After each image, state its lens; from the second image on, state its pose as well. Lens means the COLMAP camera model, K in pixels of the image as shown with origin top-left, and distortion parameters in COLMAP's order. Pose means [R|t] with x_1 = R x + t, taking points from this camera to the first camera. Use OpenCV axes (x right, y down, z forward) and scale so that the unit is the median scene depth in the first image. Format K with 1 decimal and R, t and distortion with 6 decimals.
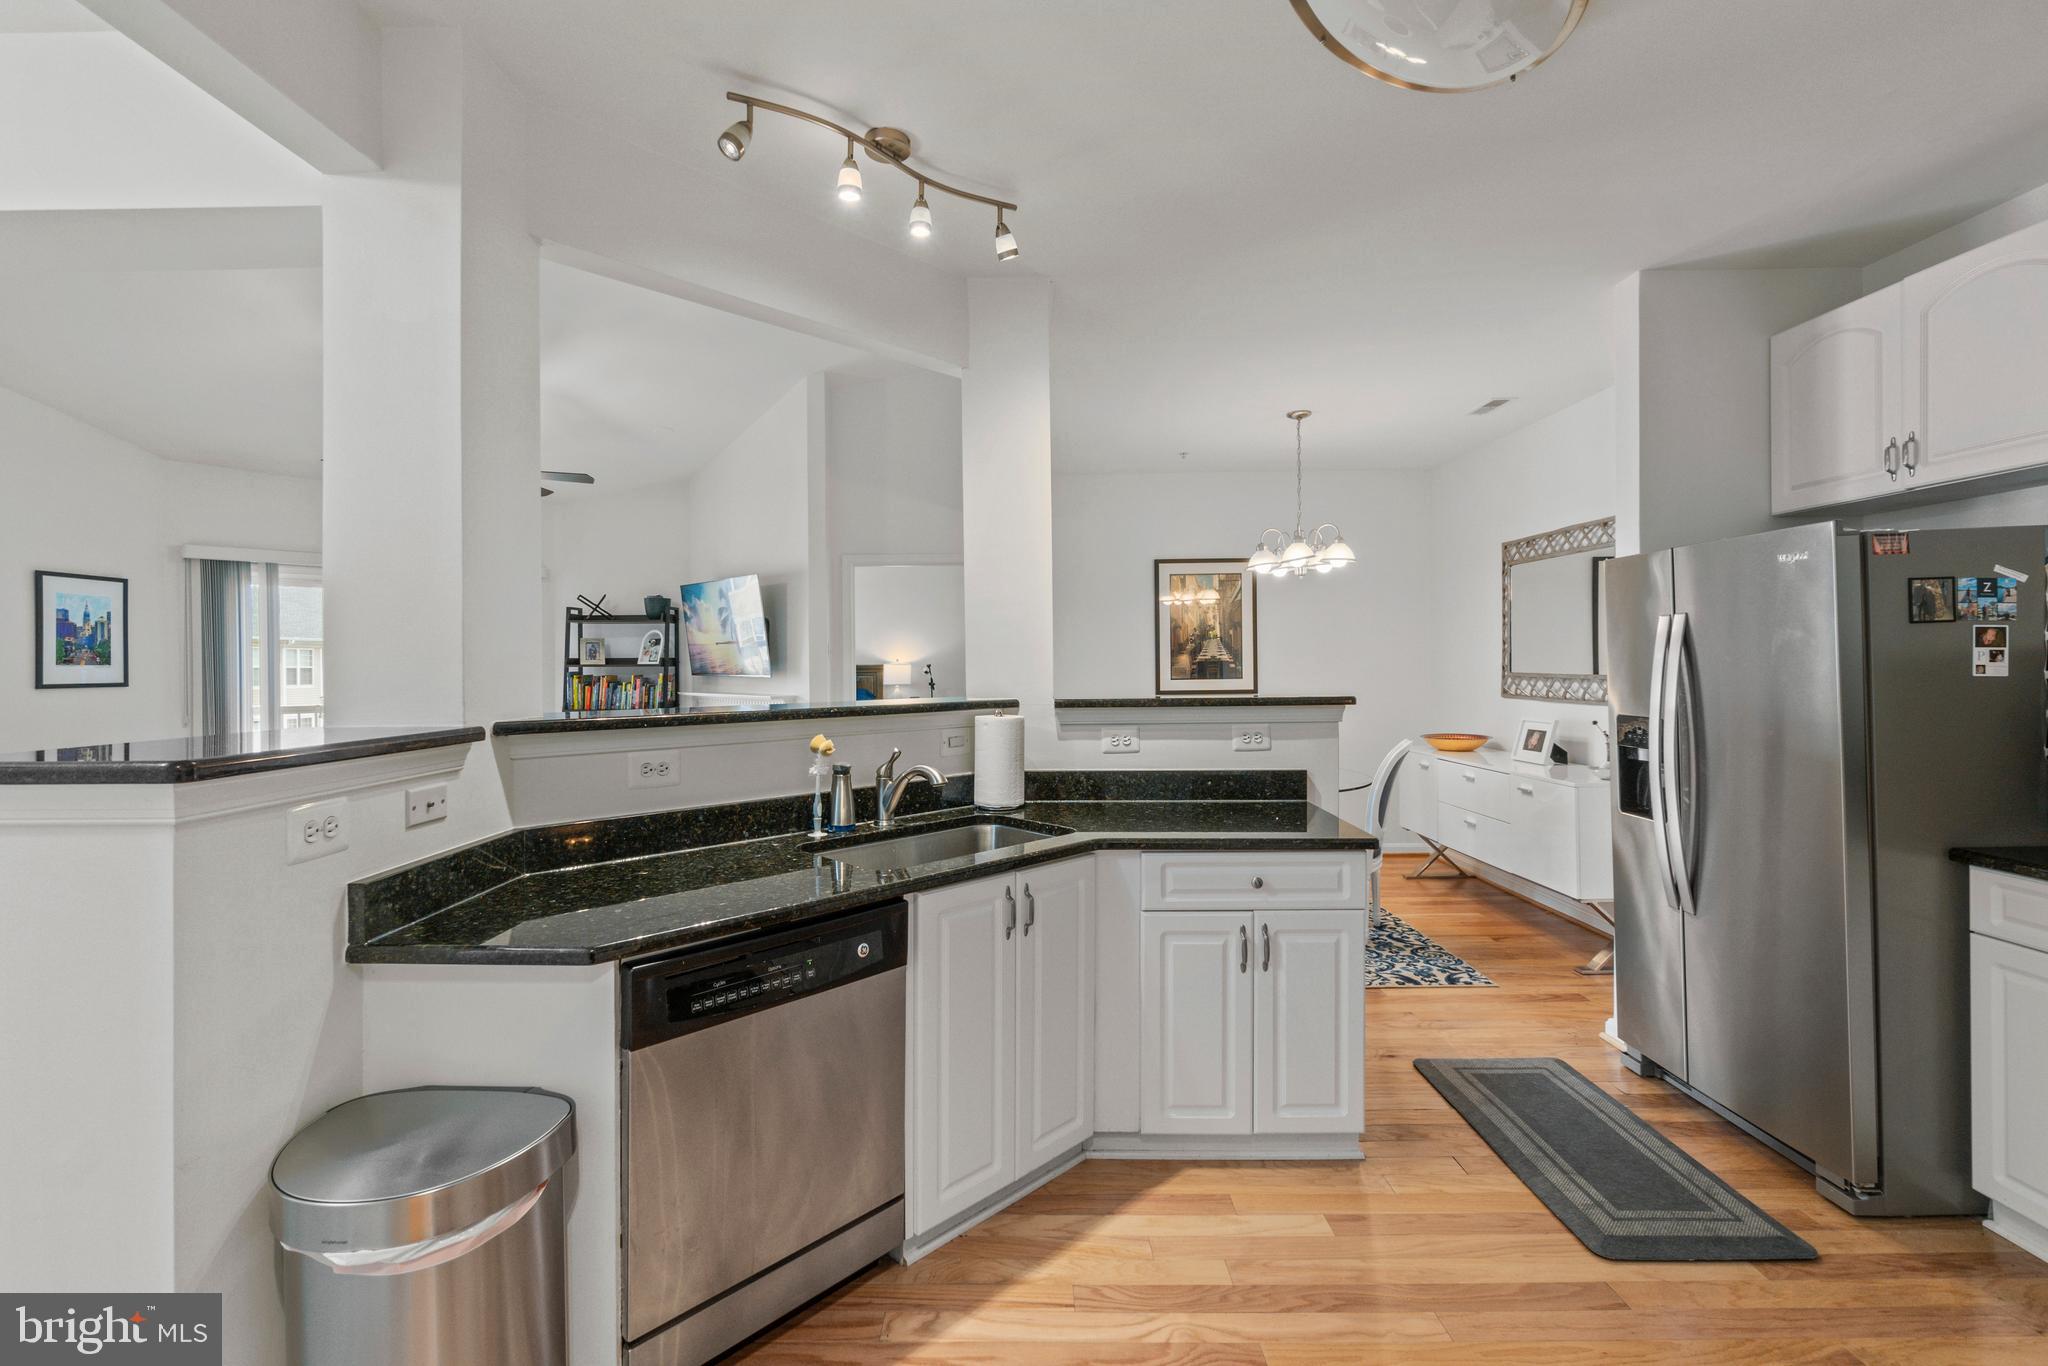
lens RADIAL K [[887.5, 0, 1018.2], [0, 887.5, 670.9], [0, 0, 1]] dist [-0.004967, -0.002744]
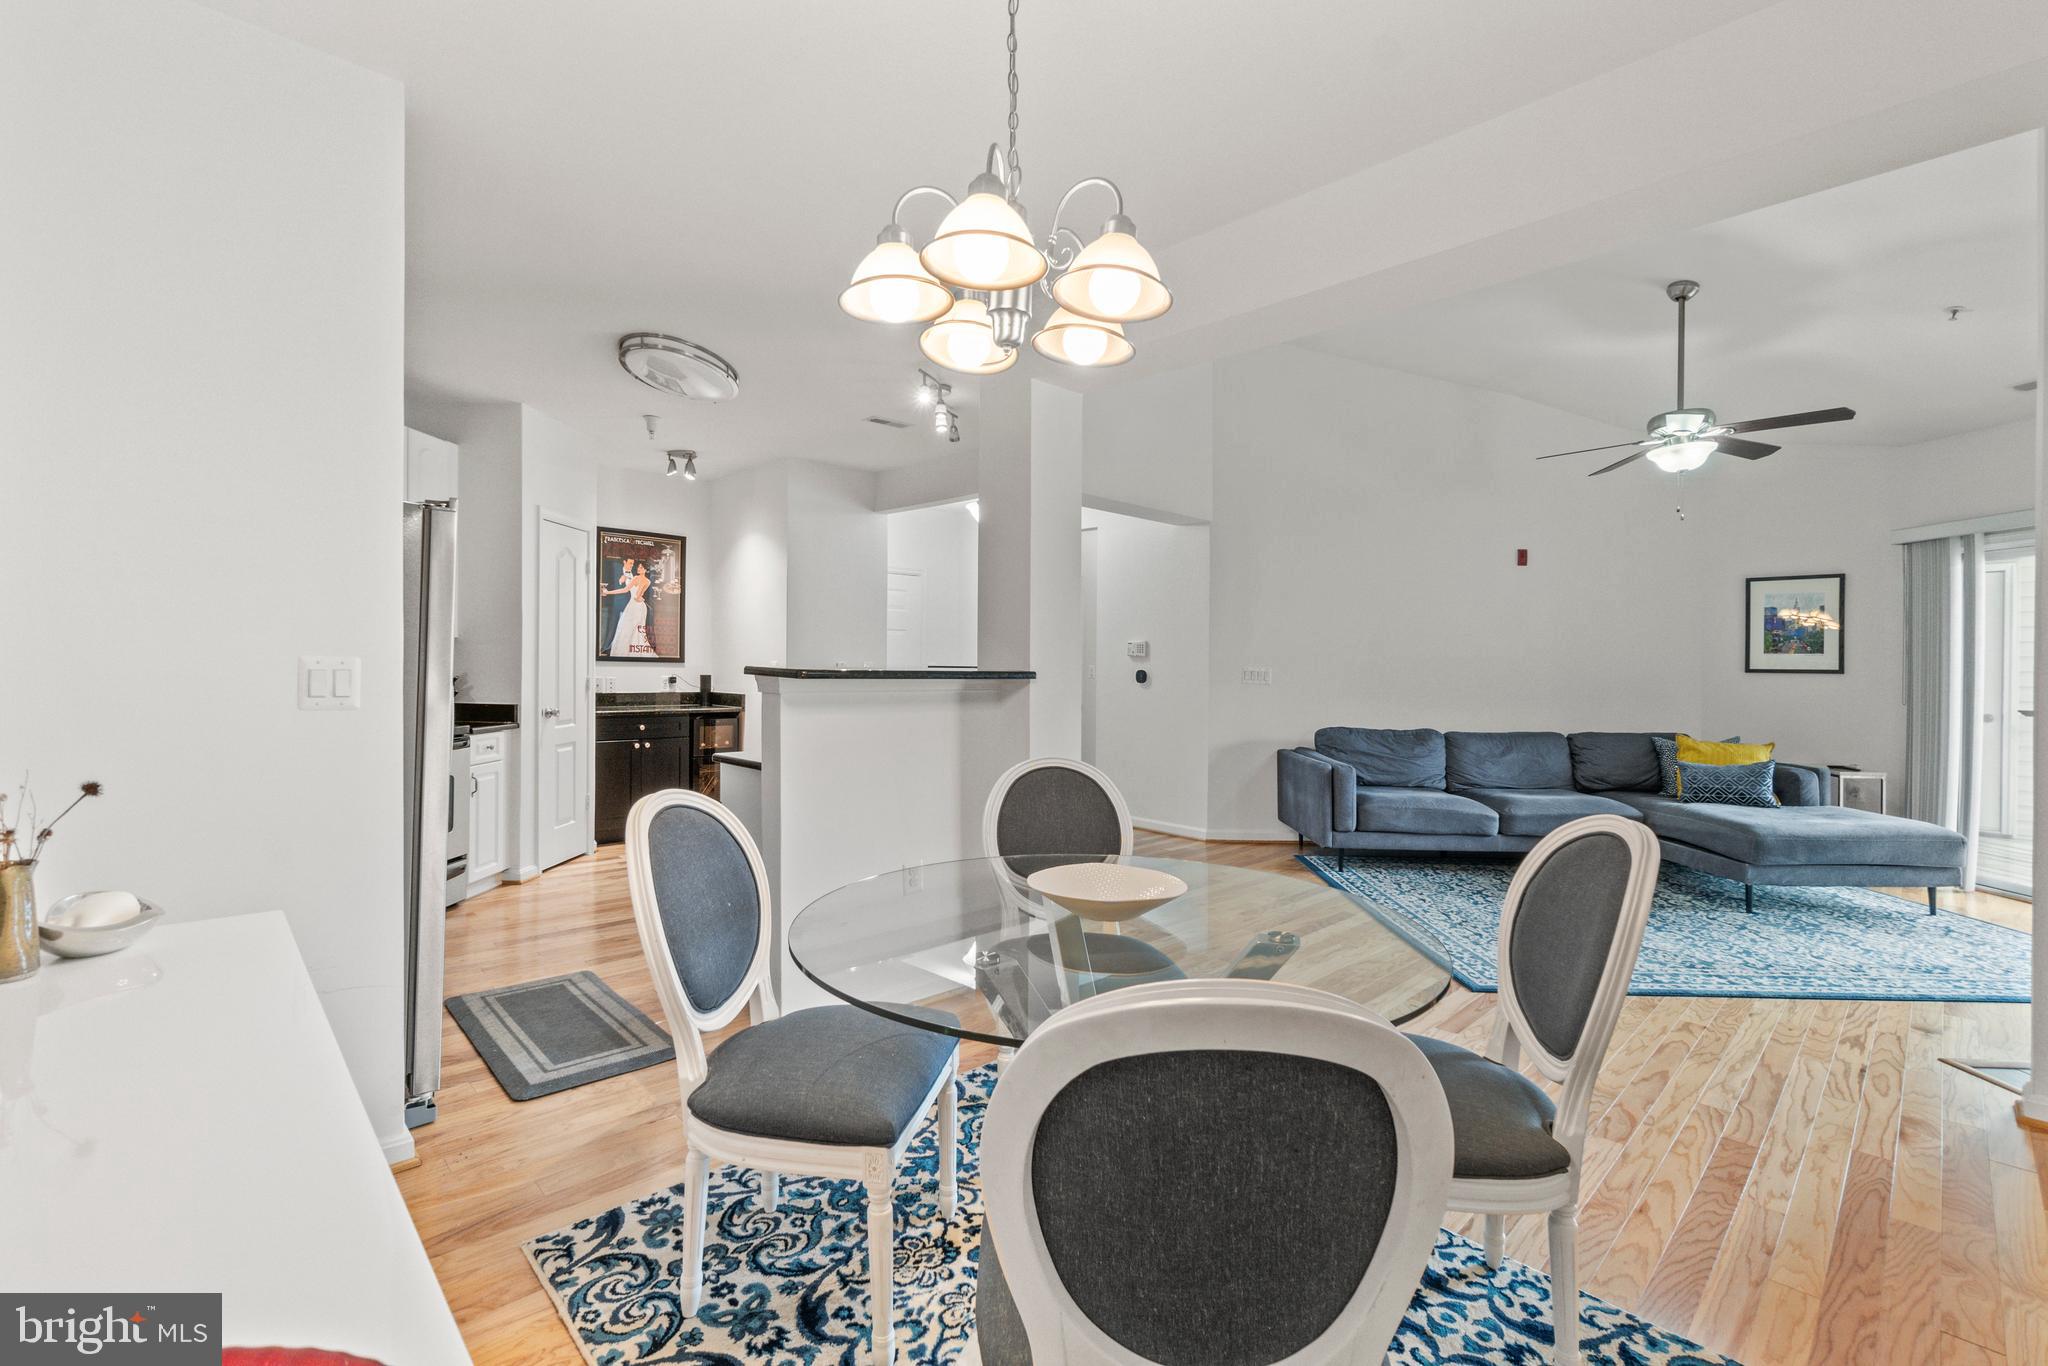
lens RADIAL K [[887.5, 0, 1007.3], [0, 887.5, 679.4], [0, 0, 1]] dist [-0.004967, -0.002744]
pose [[-0.728679, 0.008976, -0.684797, 0.587007], [-0.011111, 0.999628, 0.024926, 0.011761], [0.684766, 0.025772, -0.728307, 1.334690]]
